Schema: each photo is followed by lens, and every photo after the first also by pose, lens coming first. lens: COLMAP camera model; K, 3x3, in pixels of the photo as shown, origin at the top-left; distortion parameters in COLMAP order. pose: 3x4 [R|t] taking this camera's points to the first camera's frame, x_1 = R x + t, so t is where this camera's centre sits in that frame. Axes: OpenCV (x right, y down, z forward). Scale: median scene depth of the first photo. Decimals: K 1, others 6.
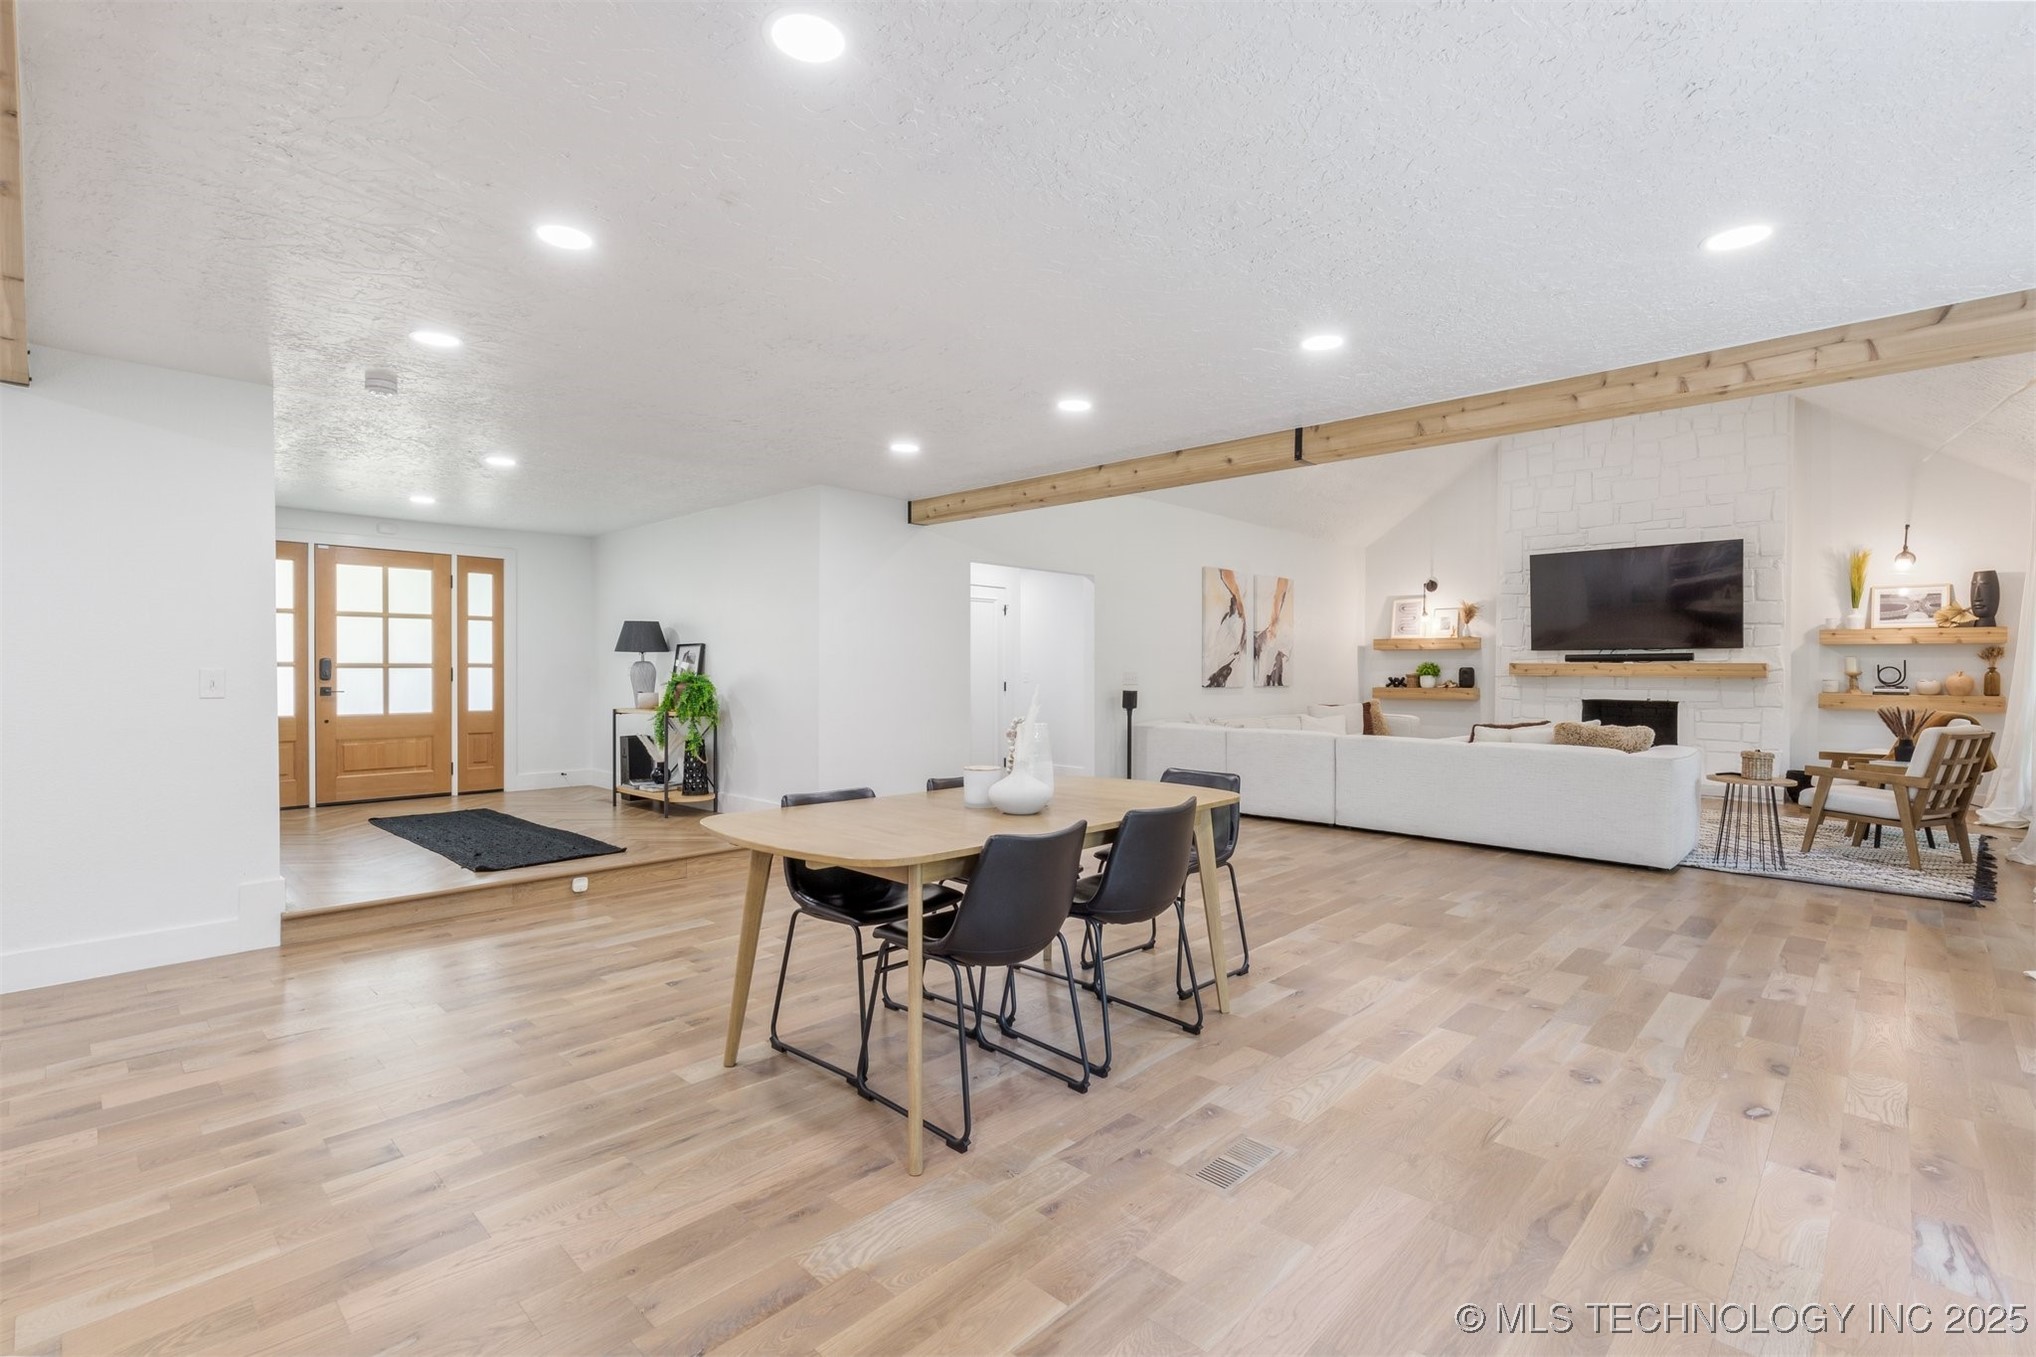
lens RADIAL K [[924.3, 0, 1023.1], [0, 924.3, 679.5], [0, 0, 1]] dist [0.009420, -0.003000]
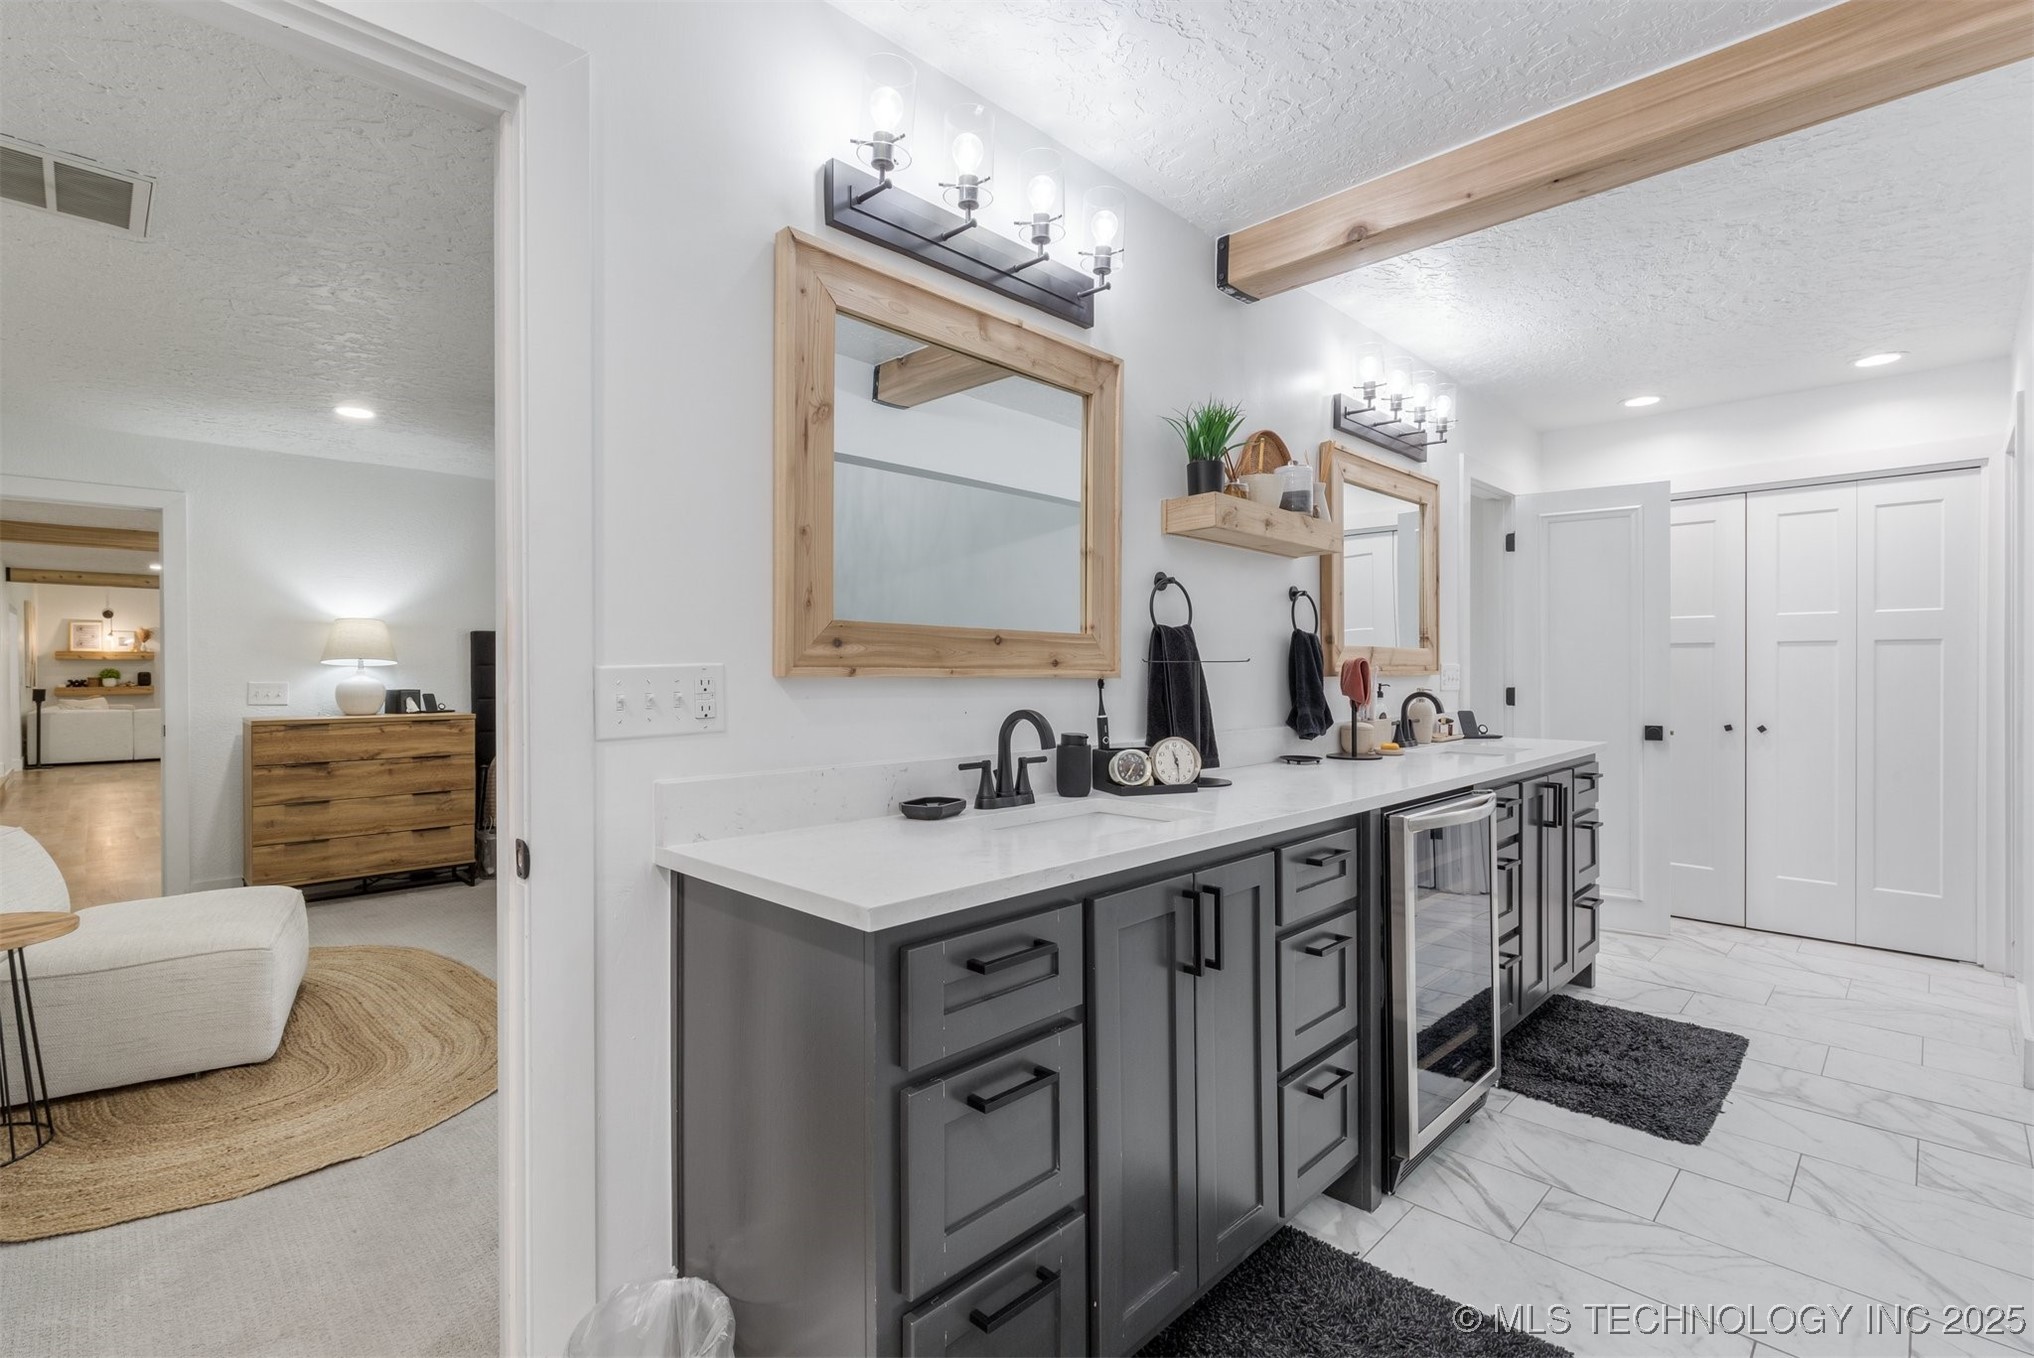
lens RADIAL K [[923.4, 0, 1027.1], [0, 923.4, 674.6], [0, 0, 1]] dist [0.009420, -0.003000]
pose [[0.016887, -0.009084, 0.999816, -1.460497], [0.015864, 0.999835, 0.008816, 0.000412], [-0.999732, 0.015712, 0.017029, -0.647549]]
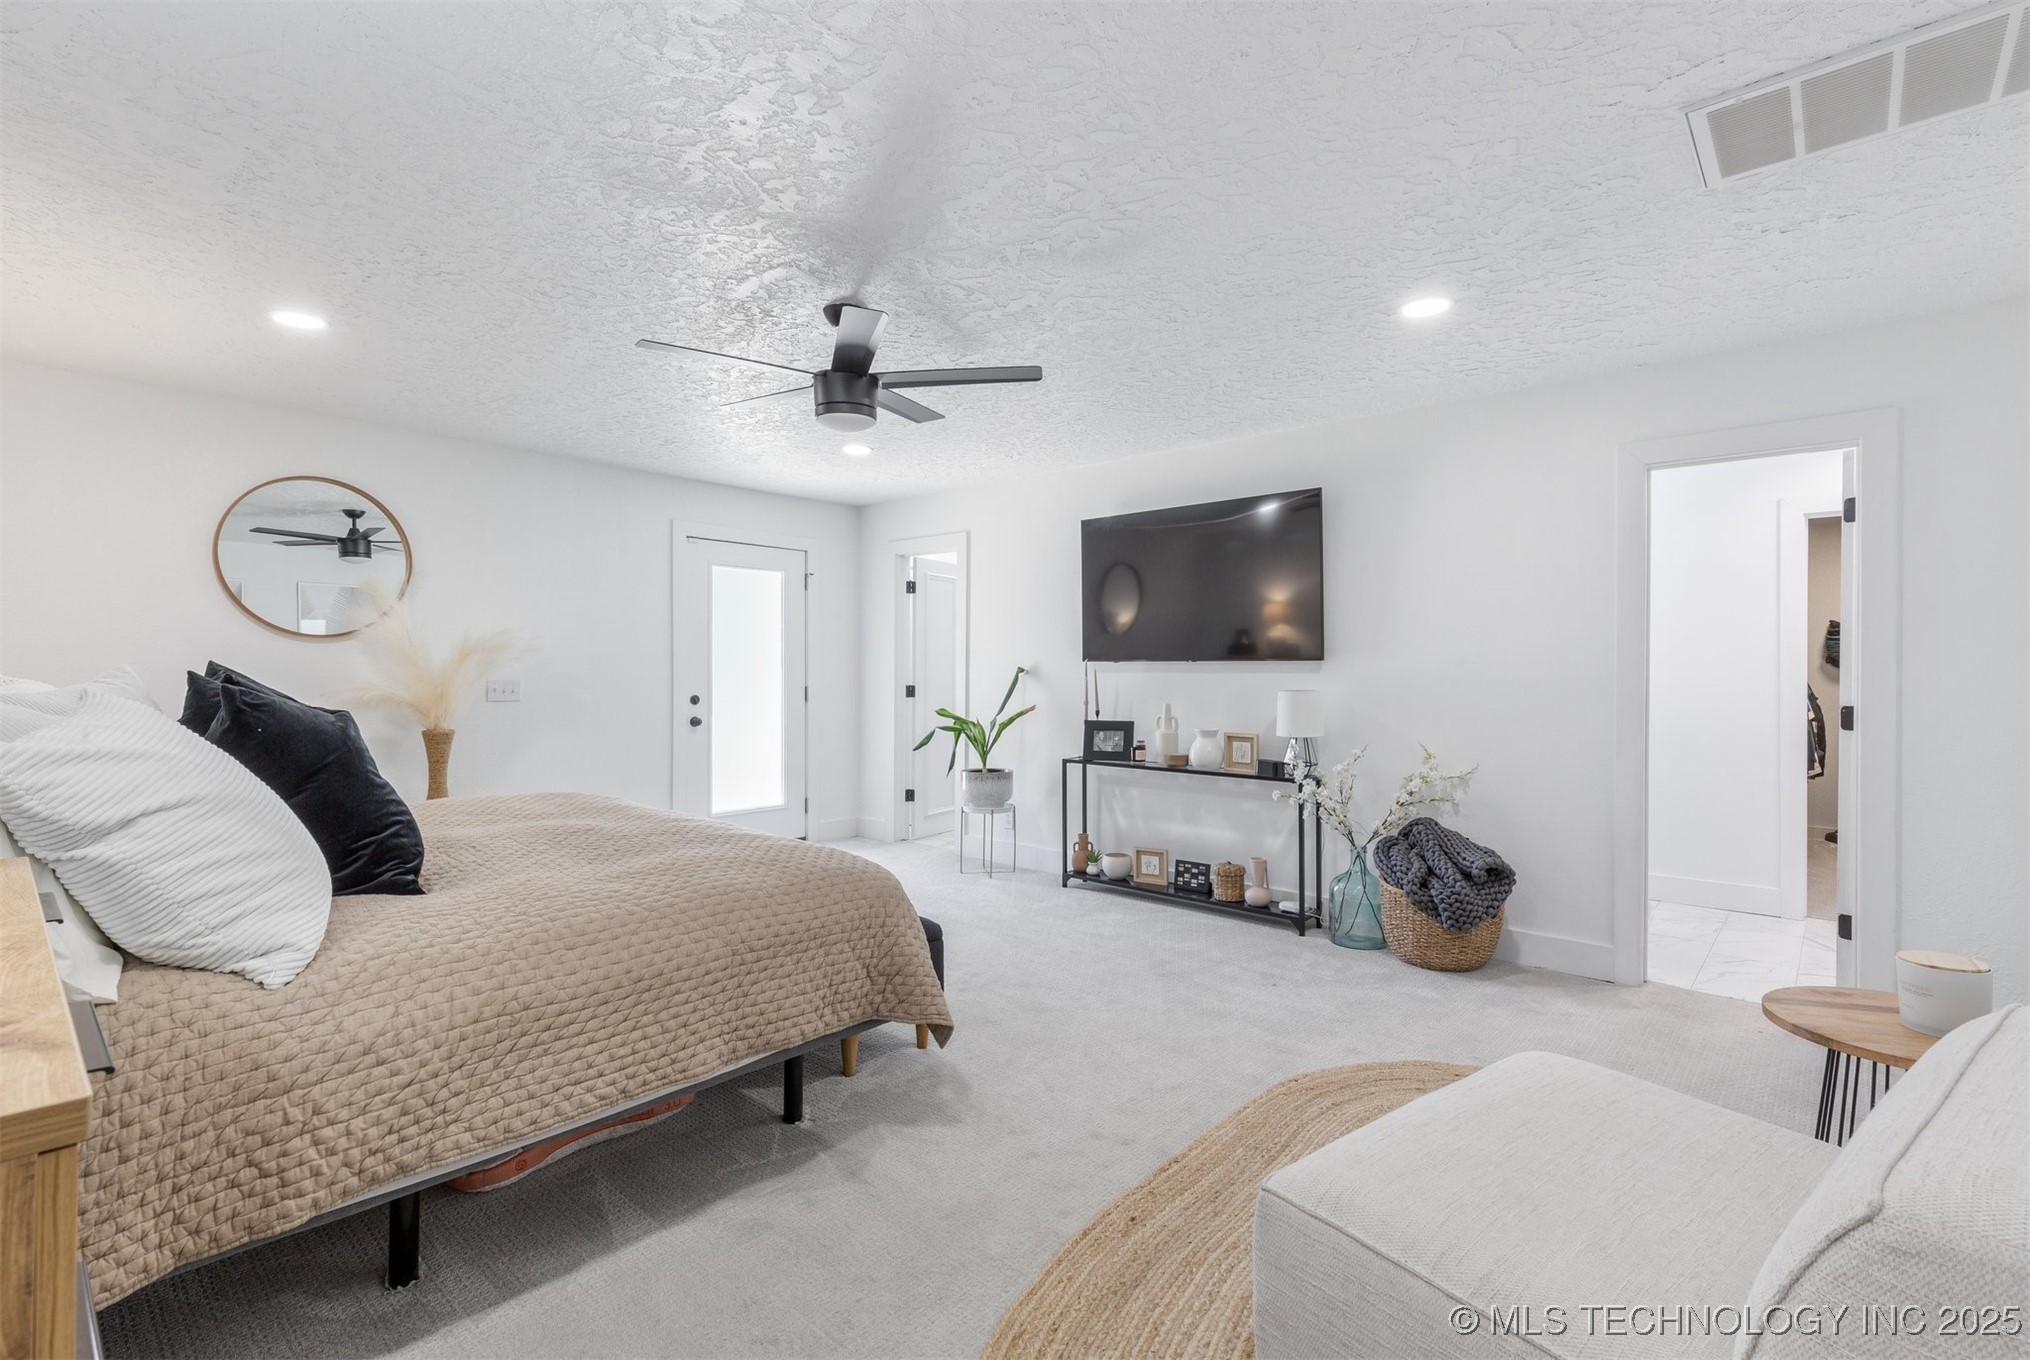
lens RADIAL K [[921.6, 0, 1011.6], [0, 921.6, 669.7], [0, 0, 1]] dist [0.009420, -0.003000]
pose [[-0.999603, -0.010412, -0.026183, -0.928285], [-0.010671, 0.999895, 0.009807, -0.004392], [0.026078, 0.010083, -0.999609, -0.062587]]
